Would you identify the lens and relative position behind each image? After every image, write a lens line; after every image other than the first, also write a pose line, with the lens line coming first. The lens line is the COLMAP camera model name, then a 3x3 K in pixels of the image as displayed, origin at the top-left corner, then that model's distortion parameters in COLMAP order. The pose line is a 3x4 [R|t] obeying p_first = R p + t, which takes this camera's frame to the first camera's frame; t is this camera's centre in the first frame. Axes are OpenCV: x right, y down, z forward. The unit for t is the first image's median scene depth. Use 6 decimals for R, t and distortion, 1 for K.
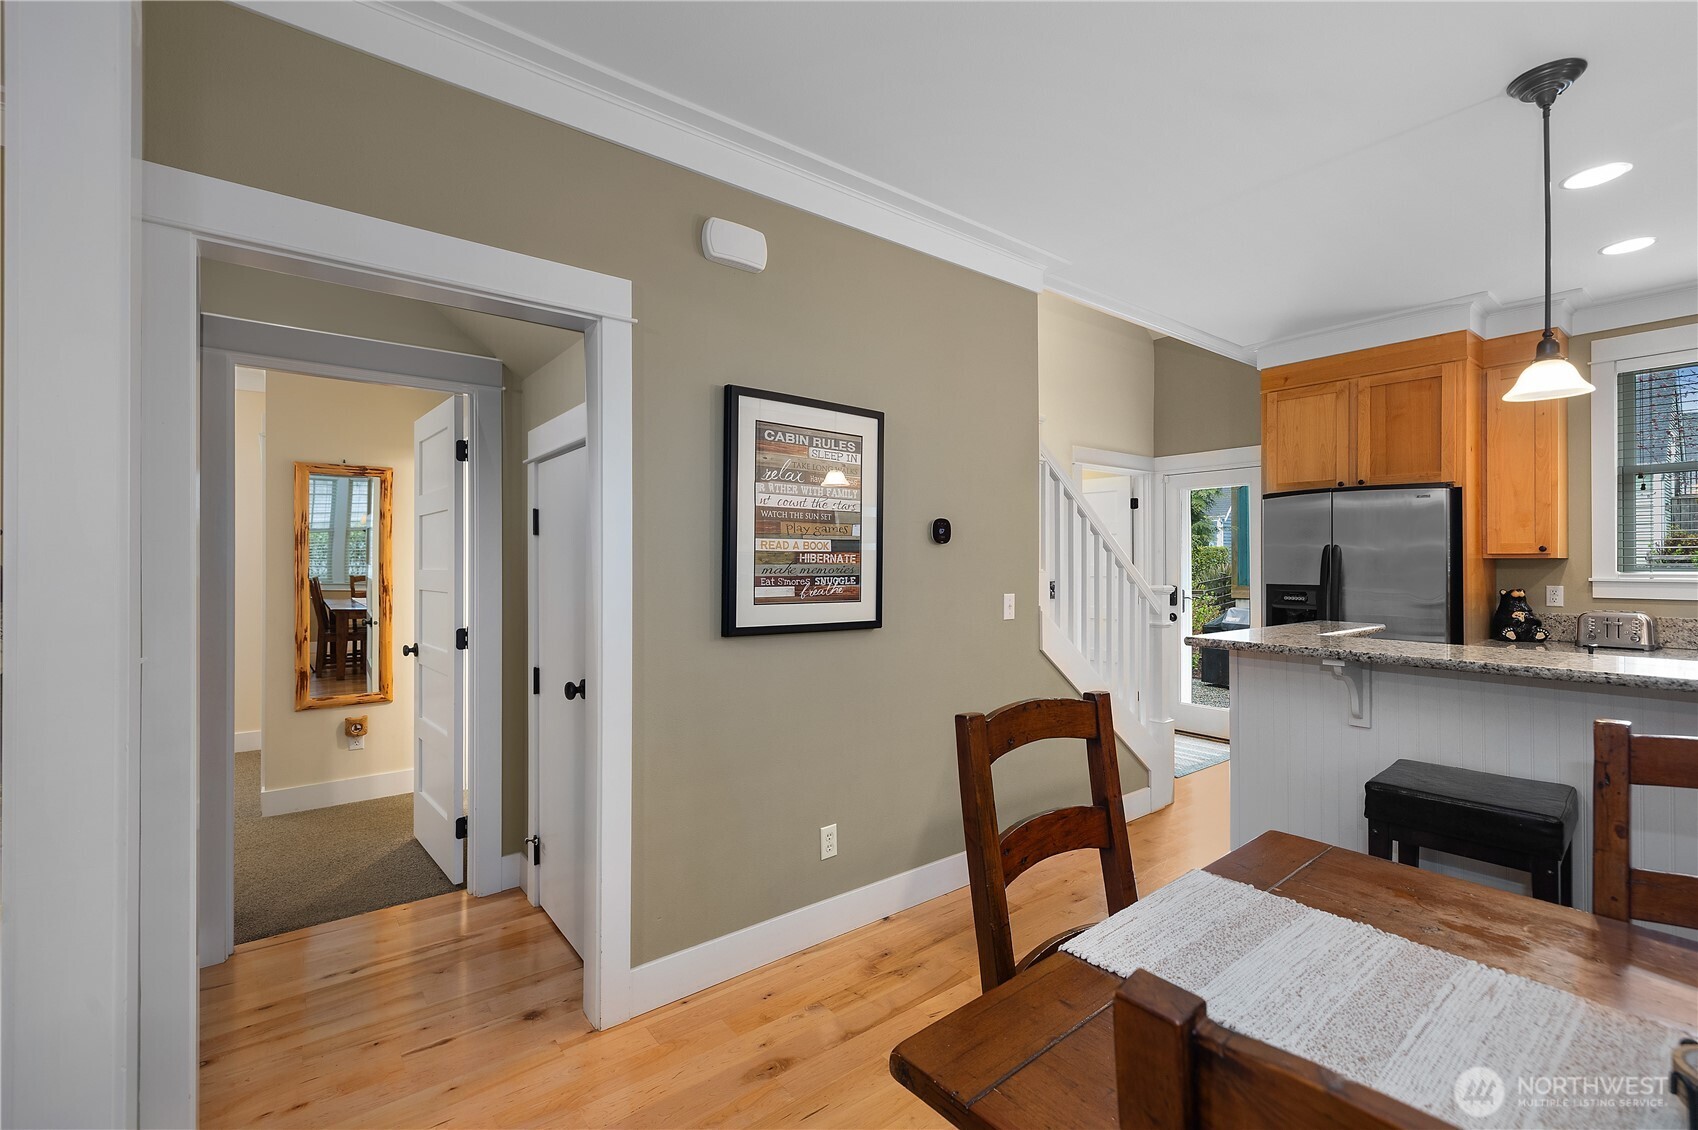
lens RADIAL K [[734.7, 0, 848.7], [0, 734.7, 566.5], [0, 0, 1]] dist [0.000001, -0.001164]
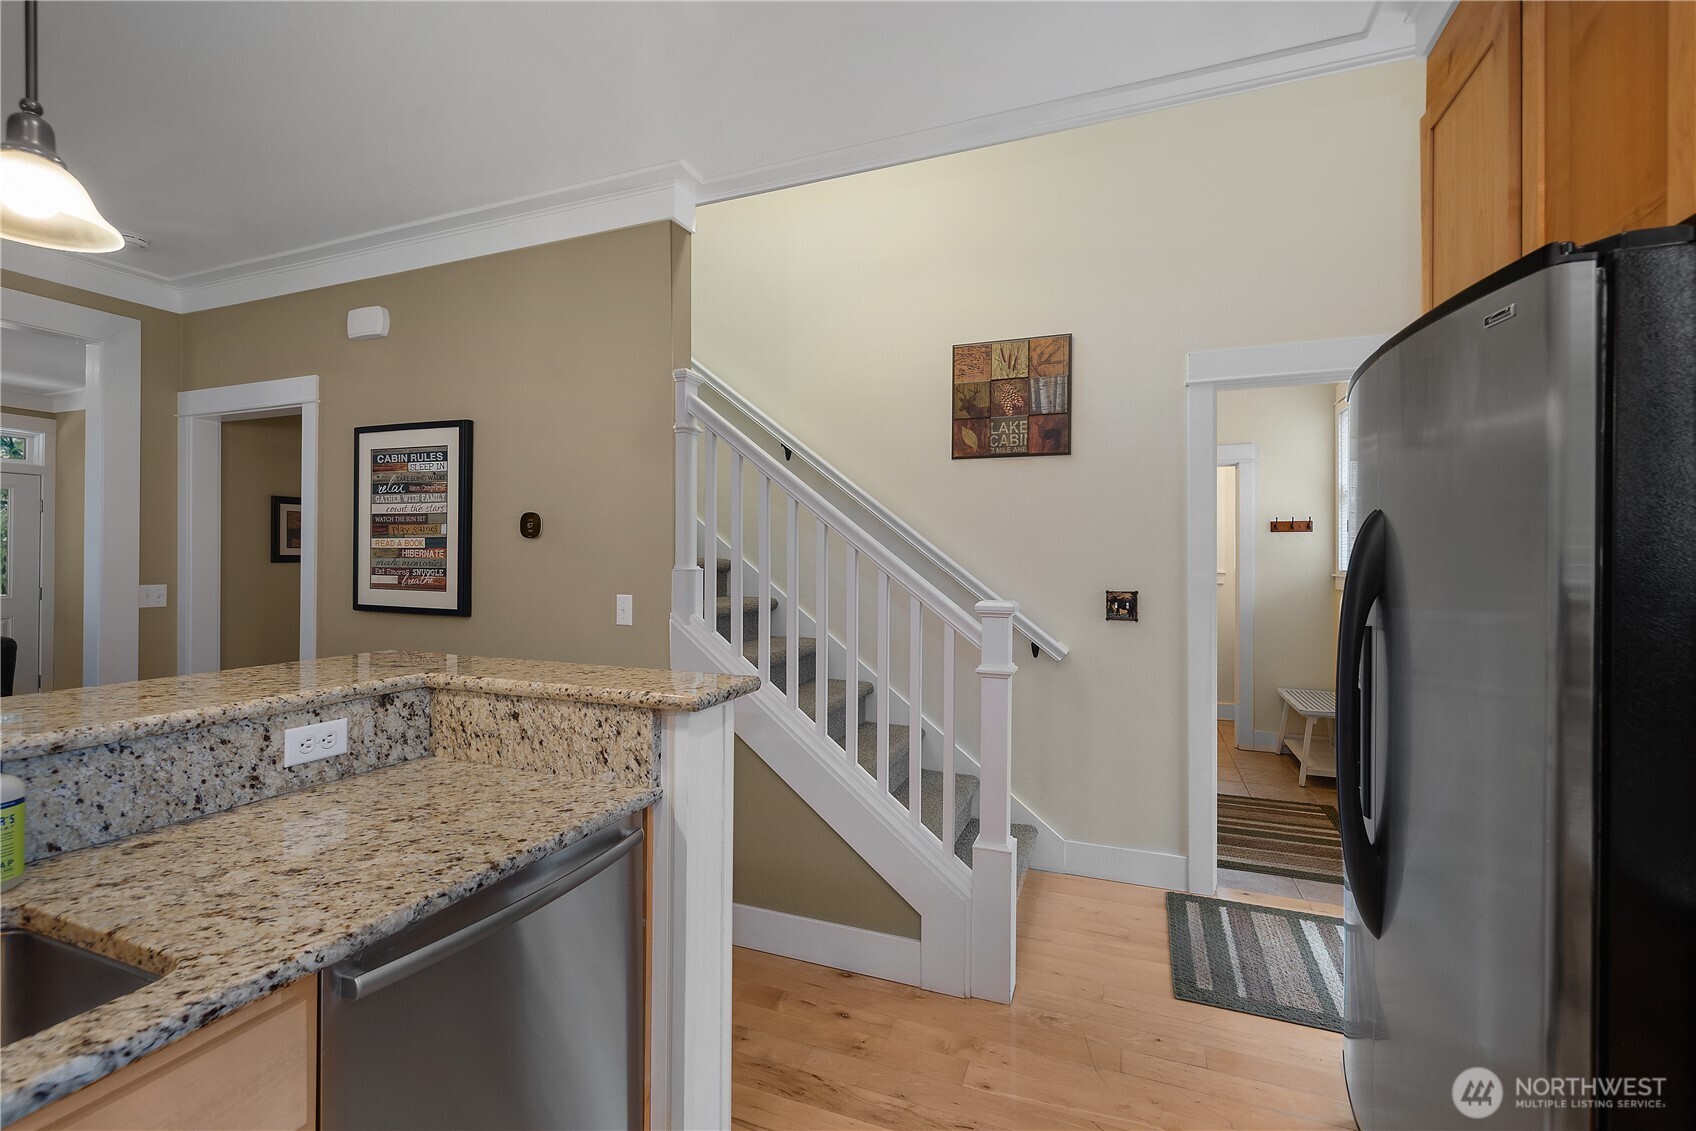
lens RADIAL K [[733.8, 0, 857.3], [0, 733.8, 556.7], [0, 0, 1]] dist [0.000001, -0.001164]
pose [[0.507576, 0.002525, -0.861603, 1.359461], [-0.007575, 0.999970, -0.001532, -0.009220], [0.861573, 0.007304, 0.507580, 1.004718]]
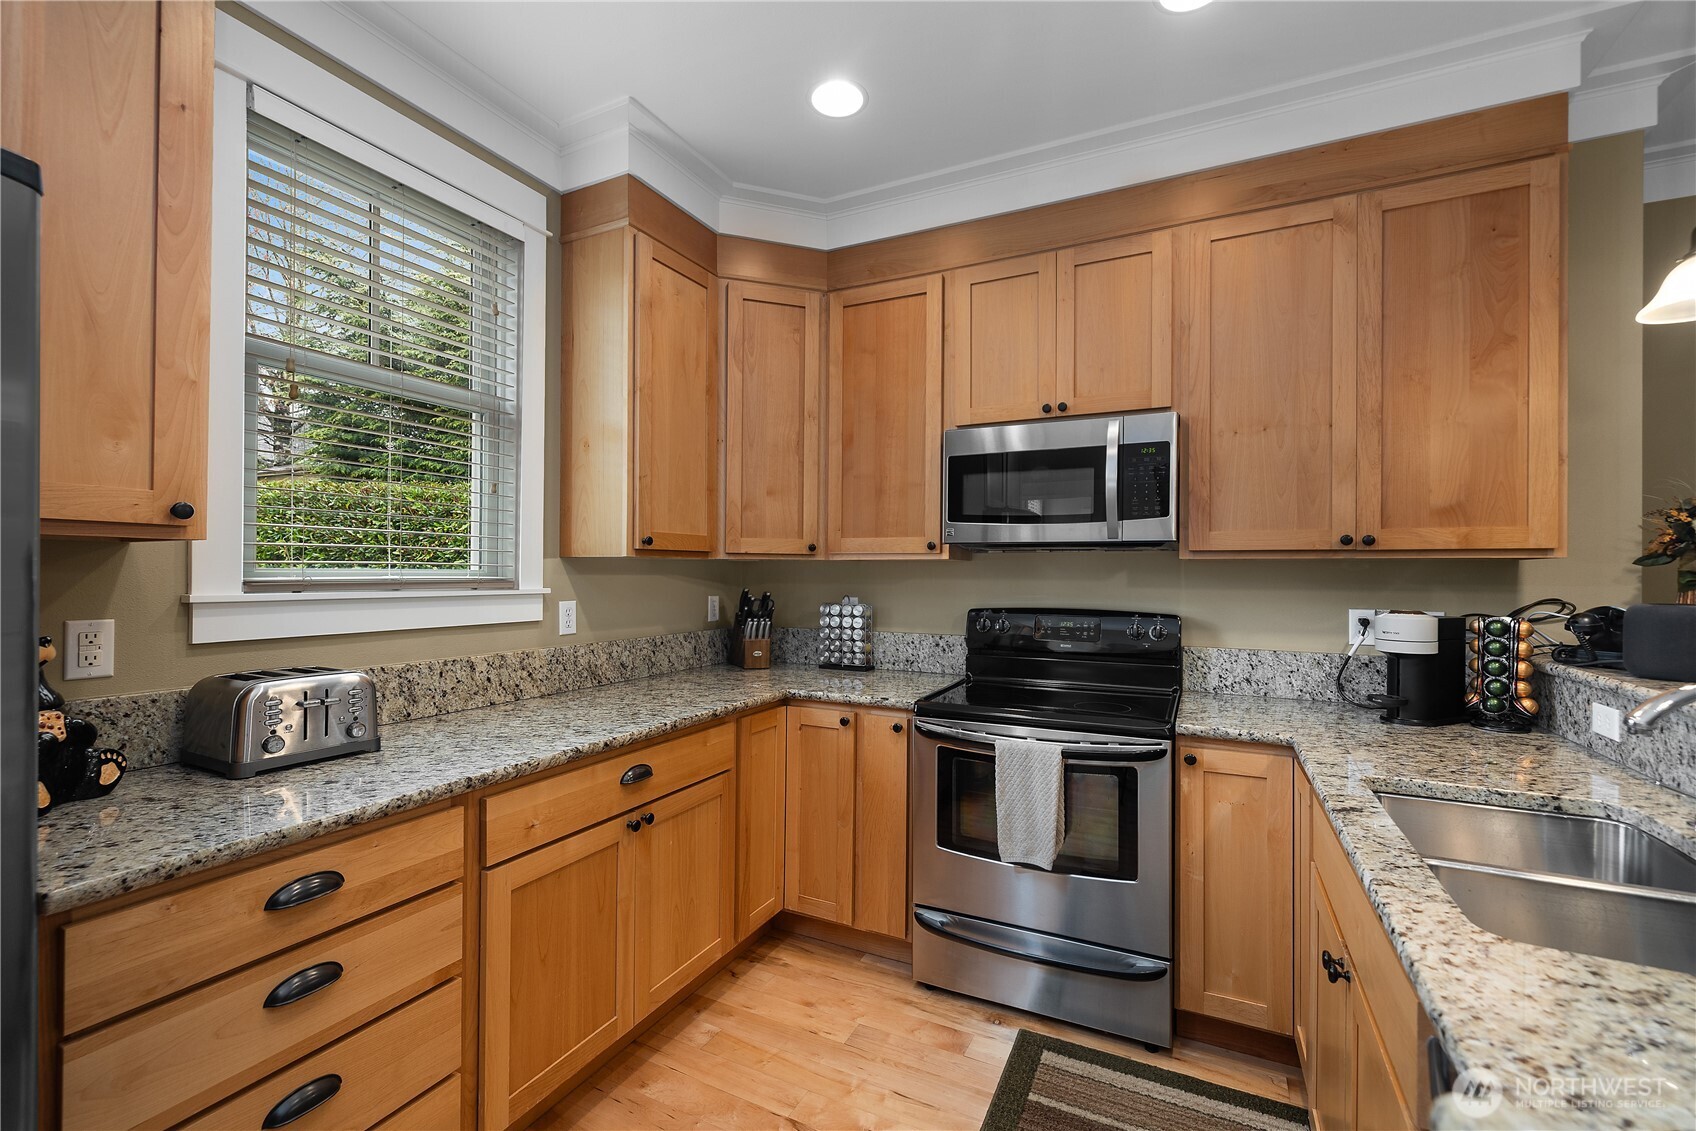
lens RADIAL K [[733.8, 0, 842.4], [0, 733.8, 571.8], [0, 0, 1]] dist [0.000001, -0.001164]
pose [[-0.424311, -0.002039, 0.905514, 0.775844], [-0.003014, 0.999995, 0.000839, 0.001161], [-0.905511, -0.002374, -0.424315, 1.323720]]
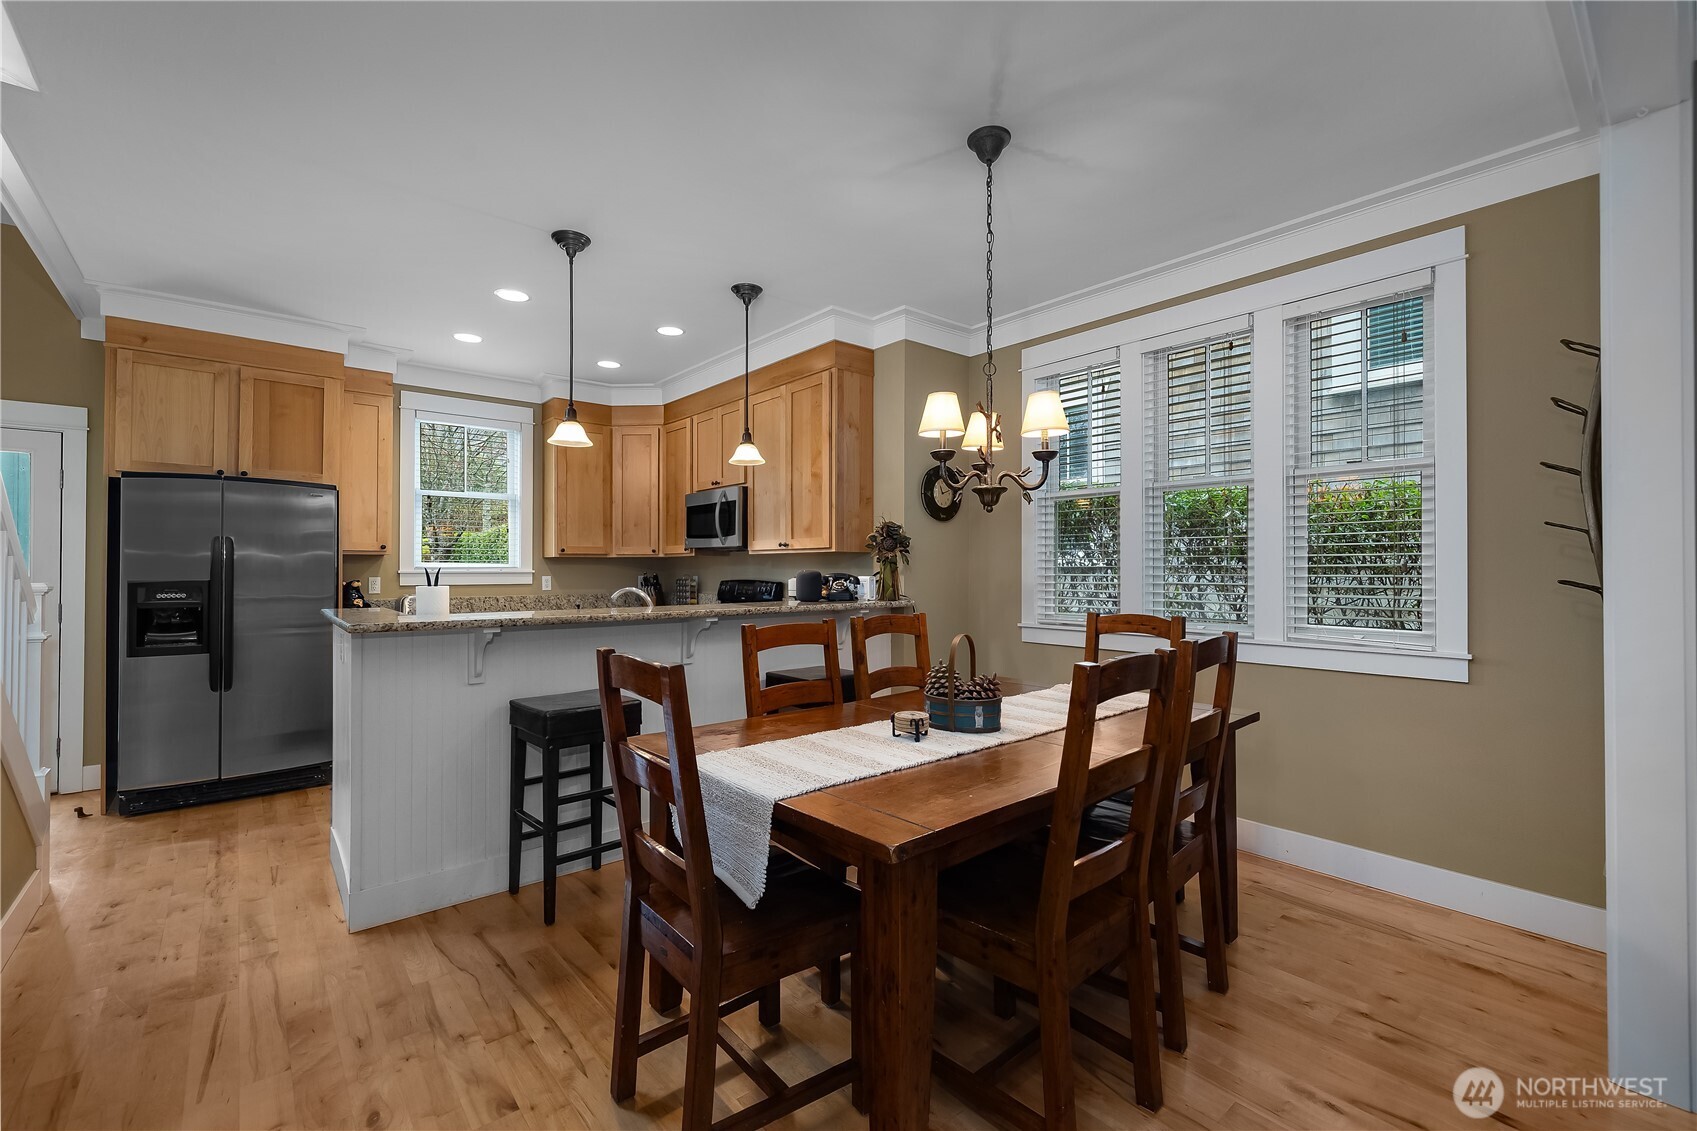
lens RADIAL K [[734.2, 0, 840.7], [0, 734.2, 560.7], [0, 0, 1]] dist [0.000001, -0.001164]
pose [[-0.017168, 0.012596, 0.999773, -0.476691], [0.003260, 0.999916, -0.012542, 0.025697], [-0.999847, 0.003044, -0.017208, 0.371473]]
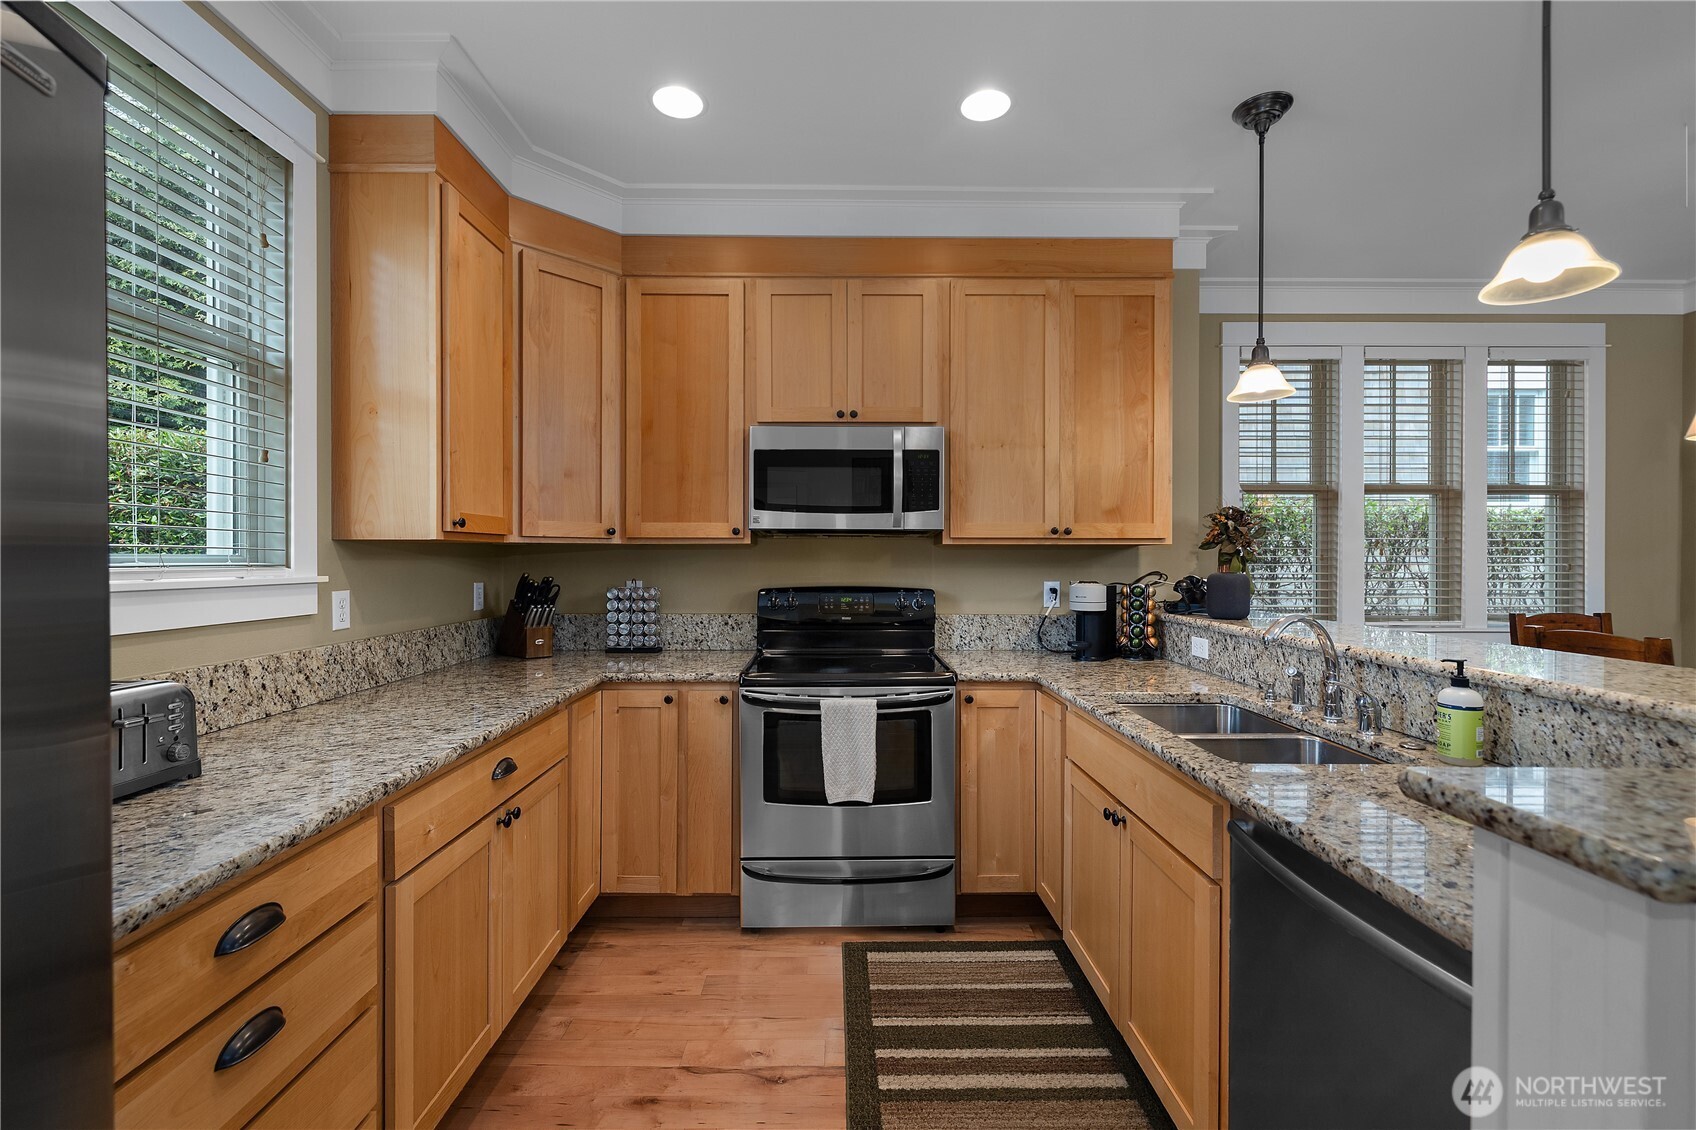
lens RADIAL K [[733.8, 0, 846.8], [0, 733.8, 565.6], [0, 0, 1]] dist [0.000001, -0.001164]
pose [[-0.793495, -0.006642, 0.608540, 0.843638], [0.001451, 0.999917, 0.012805, 0.003286], [-0.608575, 0.011044, -0.793420, 1.553028]]
